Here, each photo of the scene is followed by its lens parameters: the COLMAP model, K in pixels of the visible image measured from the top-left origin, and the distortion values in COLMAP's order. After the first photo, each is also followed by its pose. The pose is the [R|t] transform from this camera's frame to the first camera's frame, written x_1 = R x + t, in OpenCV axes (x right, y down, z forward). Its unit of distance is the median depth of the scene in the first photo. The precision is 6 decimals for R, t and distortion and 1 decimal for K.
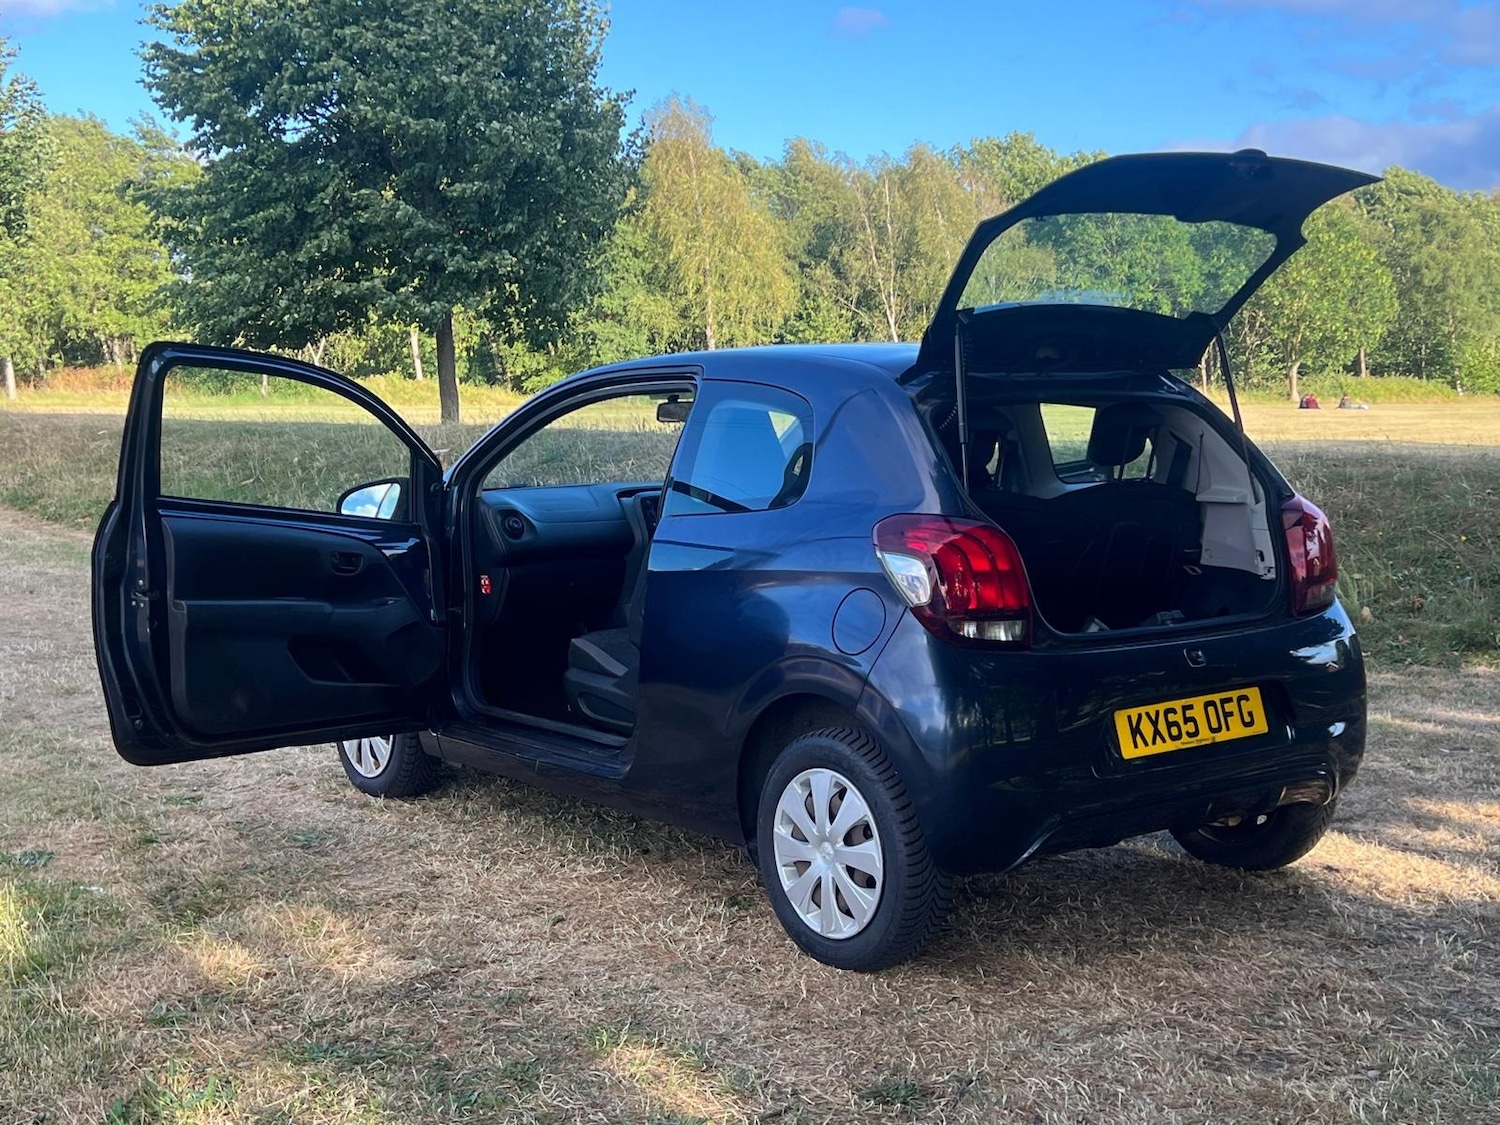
lens RADIAL K [[1750.8, 0, 761.4], [0, 1750.8, 559.0], [0, 0, 1]] dist [0.144400, -0.347010]
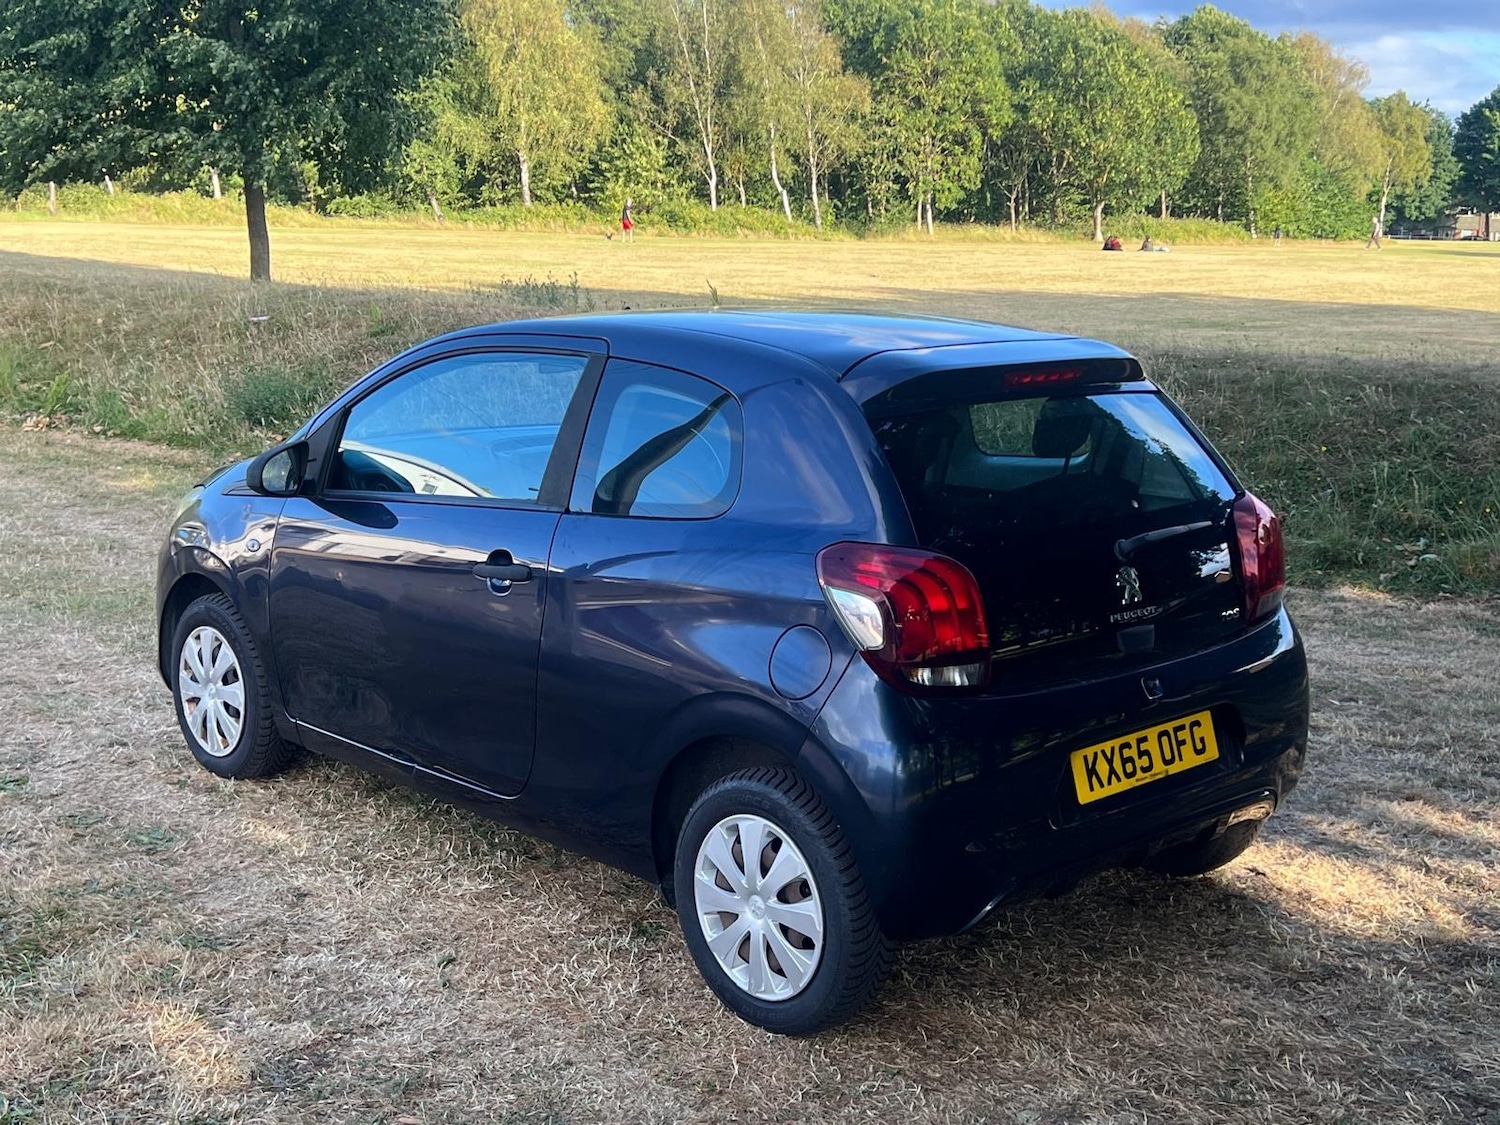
lens RADIAL K [[1750.8, 0, 761.4], [0, 1750.8, 559.0], [0, 0, 1]] dist [0.144400, -0.347010]
pose [[0.994830, 0.002417, 0.101523, -0.051610], [-0.011404, 0.996052, 0.088040, -0.089331], [-0.100909, -0.088743, 0.990930, 0.108886]]
